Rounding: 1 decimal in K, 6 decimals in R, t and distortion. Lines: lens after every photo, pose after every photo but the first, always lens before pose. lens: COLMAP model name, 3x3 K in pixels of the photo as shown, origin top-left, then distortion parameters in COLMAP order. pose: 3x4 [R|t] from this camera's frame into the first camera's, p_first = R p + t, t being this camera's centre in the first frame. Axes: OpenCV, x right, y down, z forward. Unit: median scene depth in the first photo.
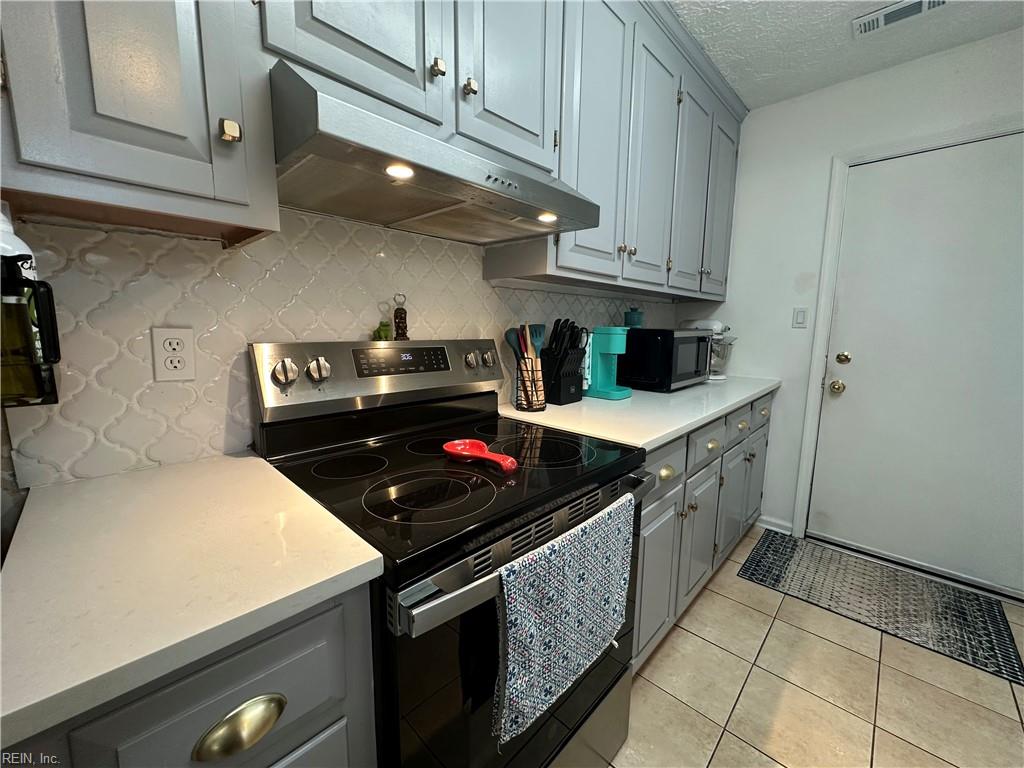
lens RADIAL K [[407.7, 0, 512.4], [0, 407.7, 381.8], [0, 0, 1]] dist [-0.000708, 0.000310]
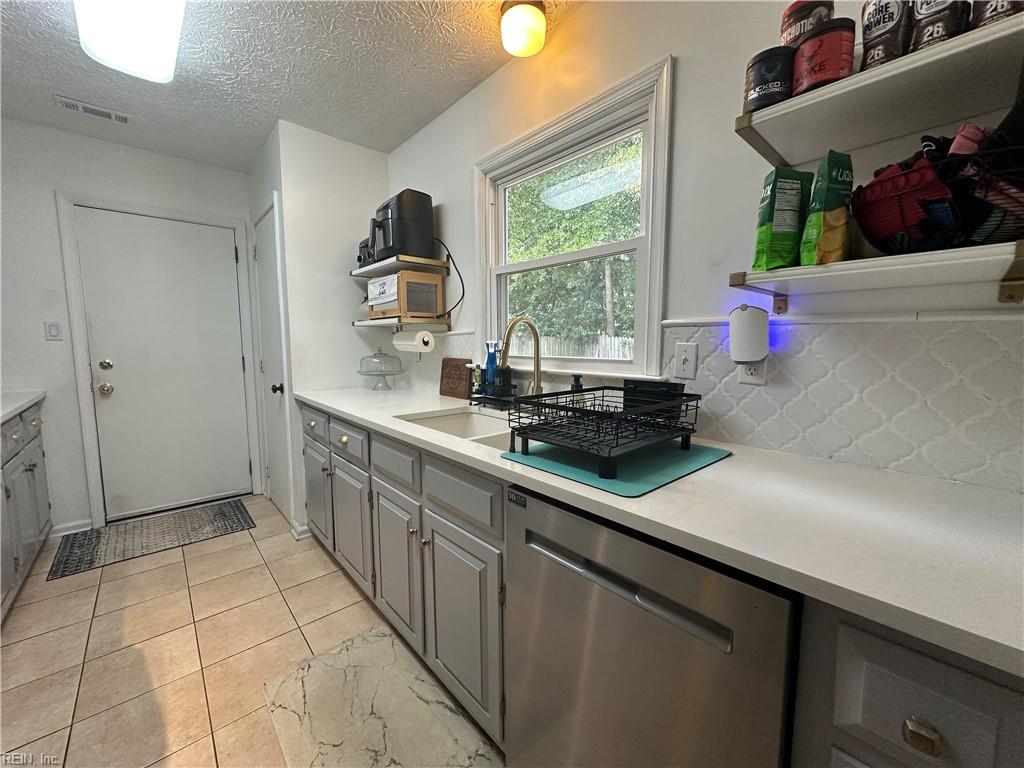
lens RADIAL K [[407.7, 0, 513.2], [0, 407.7, 382.9], [0, 0, 1]] dist [-0.000708, 0.000310]
pose [[0.078491, -0.108361, 0.991008, -0.296385], [0.141028, 0.985285, 0.096566, 0.047817], [-0.986889, 0.132180, 0.092618, -0.296168]]
